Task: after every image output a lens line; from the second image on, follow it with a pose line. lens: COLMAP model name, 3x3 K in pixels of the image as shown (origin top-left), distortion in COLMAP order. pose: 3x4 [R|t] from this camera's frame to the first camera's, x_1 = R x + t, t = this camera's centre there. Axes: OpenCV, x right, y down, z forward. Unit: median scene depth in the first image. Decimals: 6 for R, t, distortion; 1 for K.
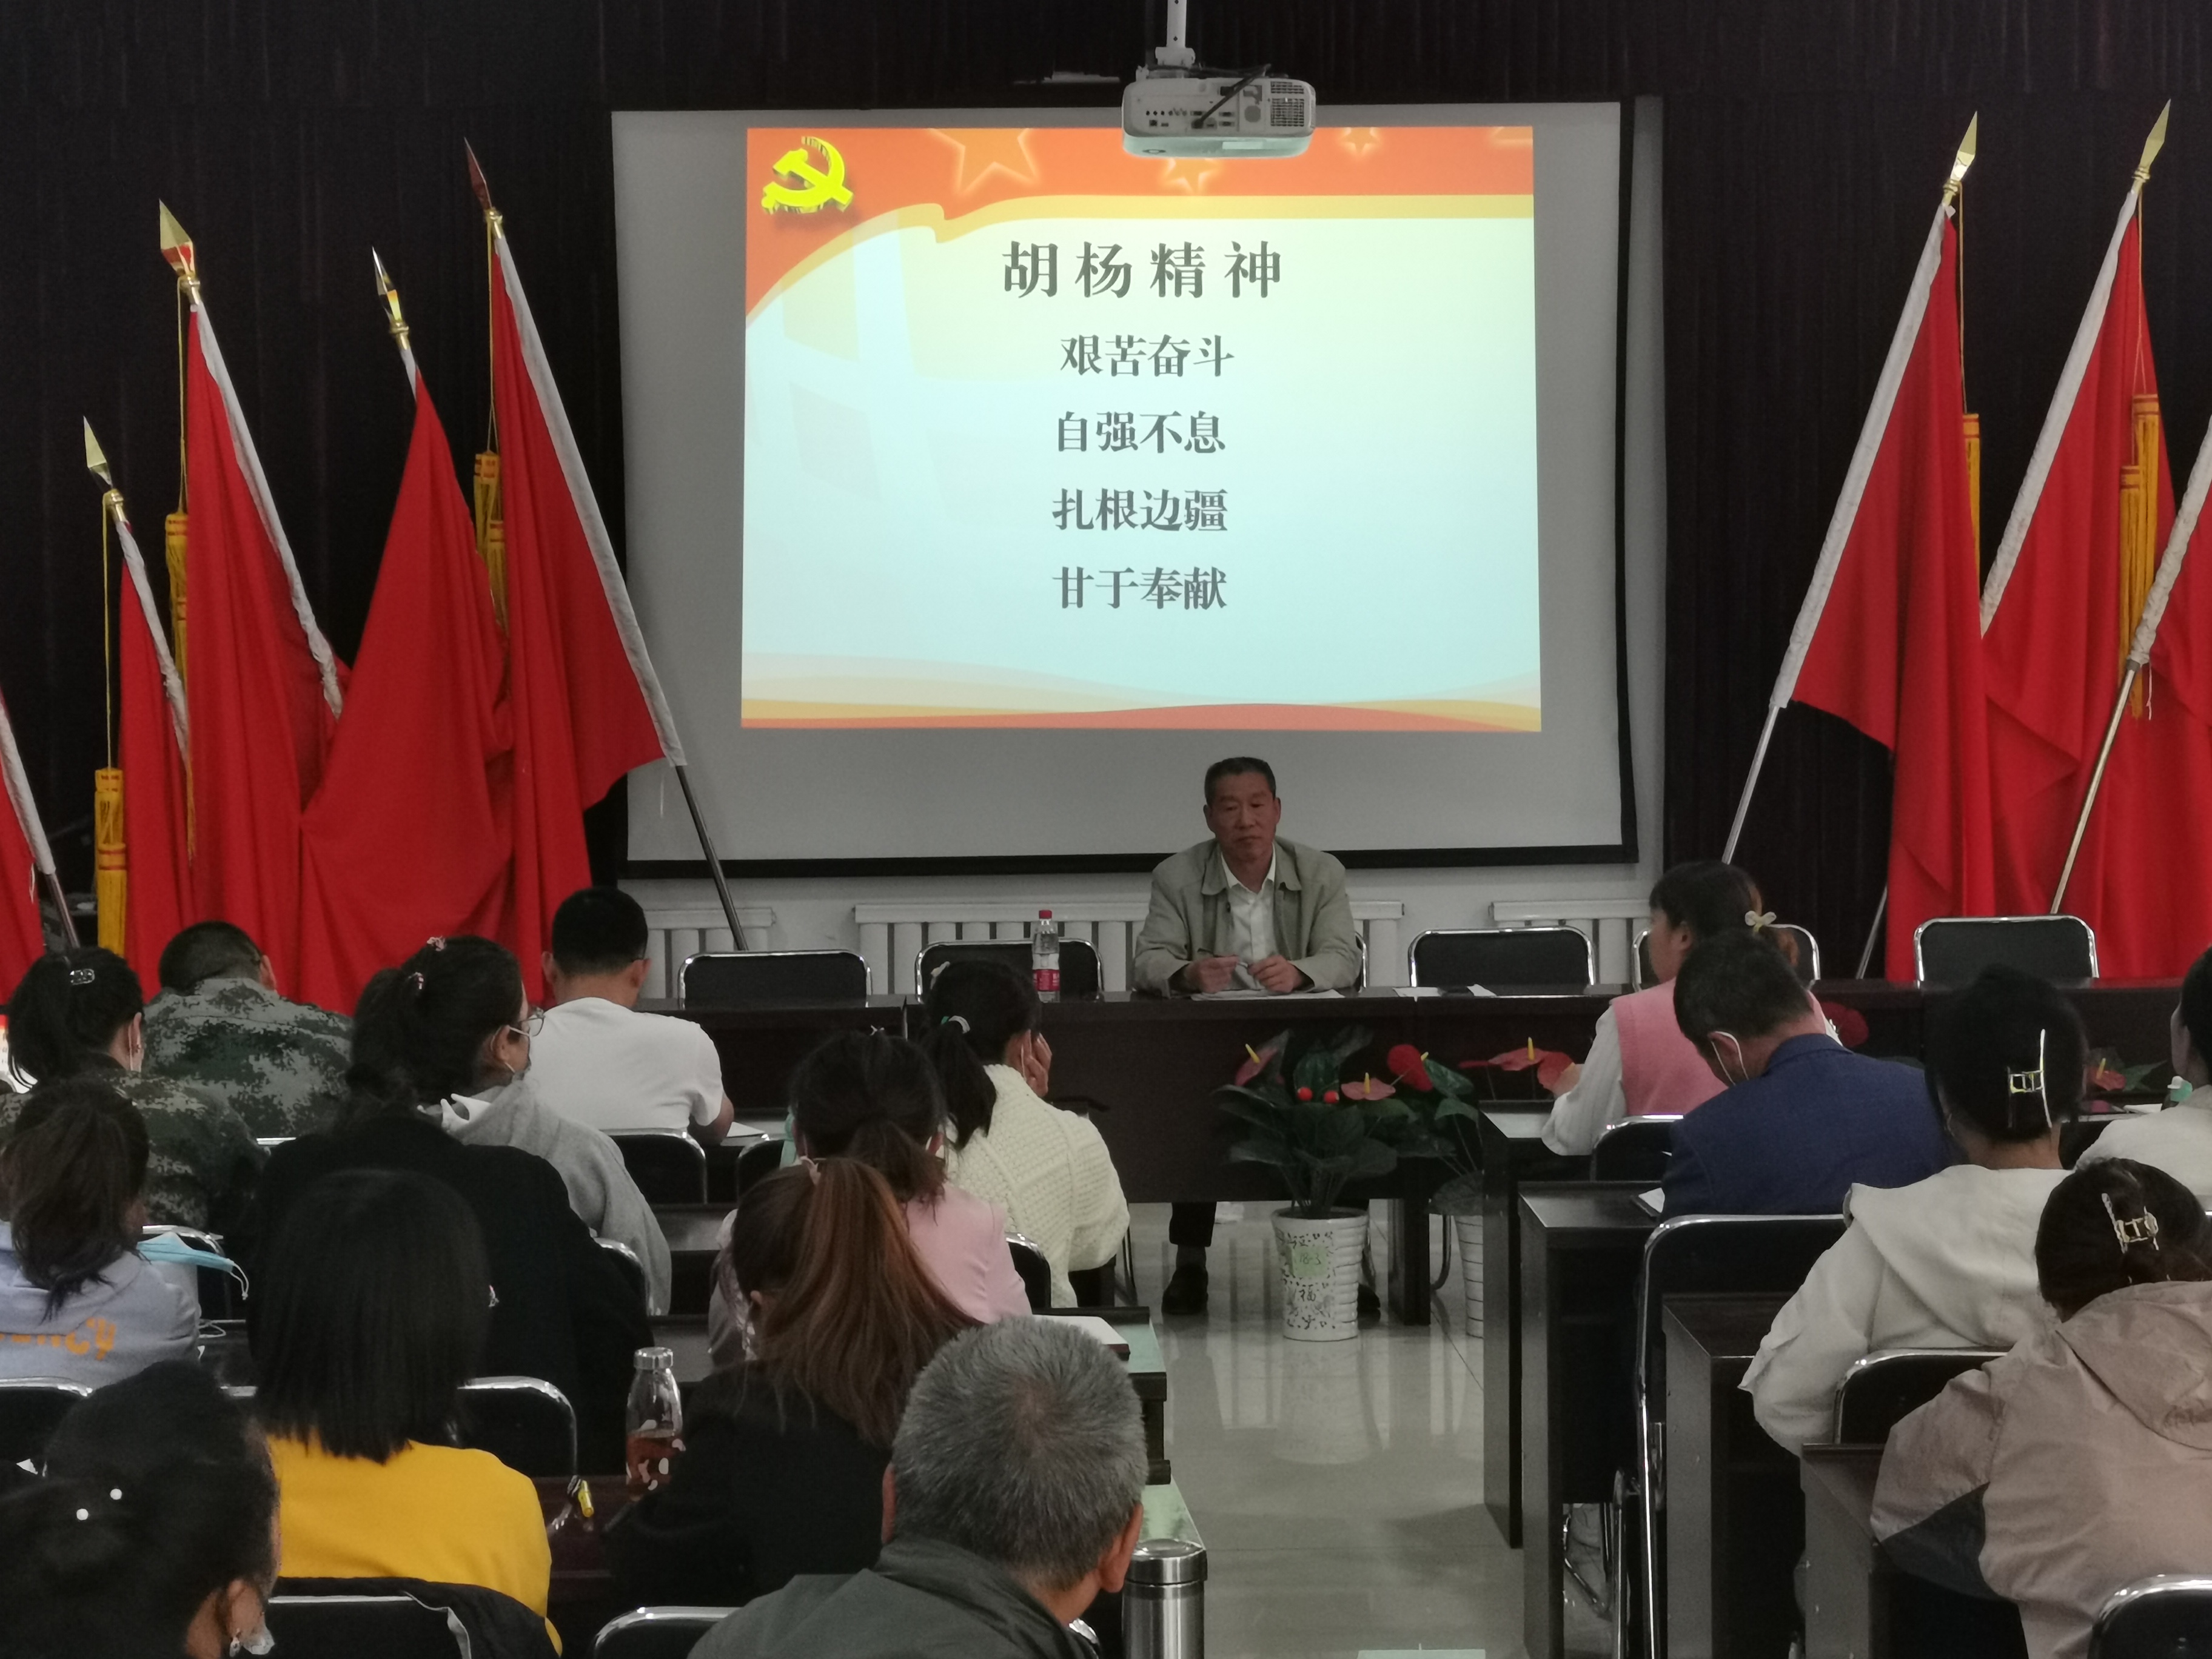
lens RADIAL K [[4221.7, 0, 1106.0], [0, 4221.7, 829.5], [0, 0, 1]] dist [-0.009142, 0.168853]
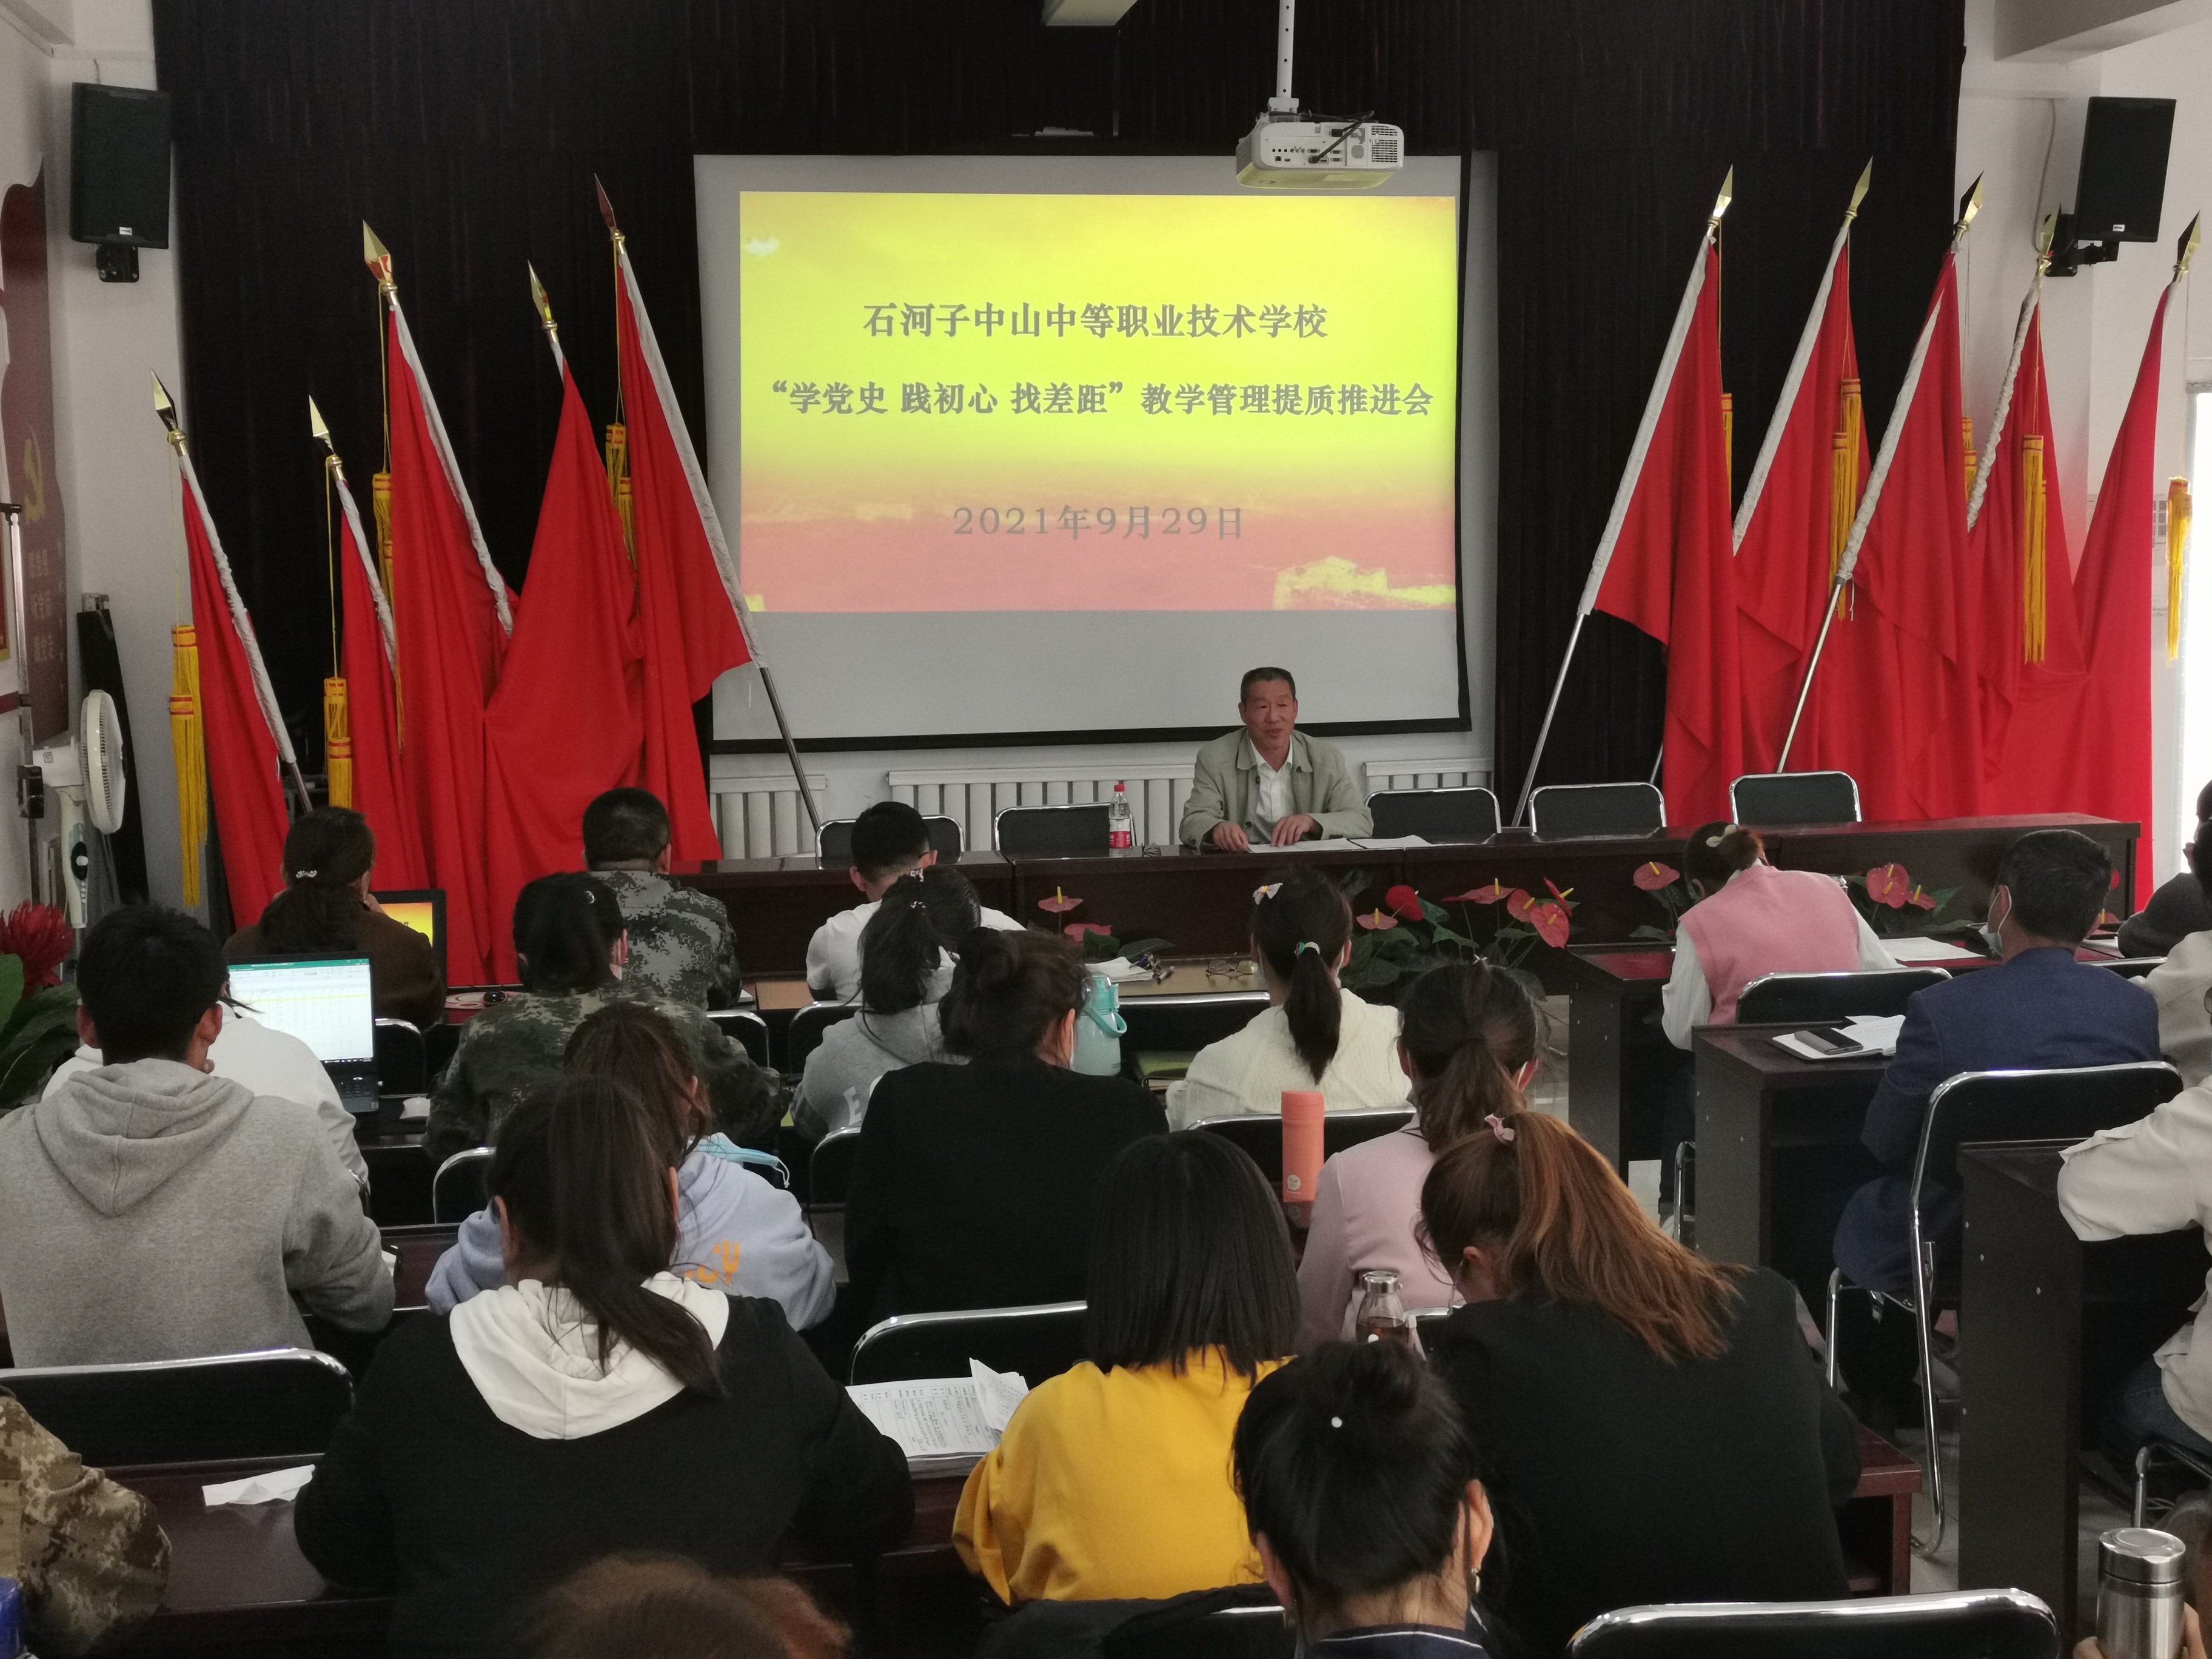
lens RADIAL K [[2886.5, 0, 1106.0], [0, 2886.5, 829.5], [0, 0, 1]] dist [0.004880, -0.025720]
pose [[0.993386, -0.017027, 0.113556, -0.102726], [0.010986, 0.998502, 0.053609, -0.012417], [-0.114298, -0.052007, 0.992084, 0.114846]]
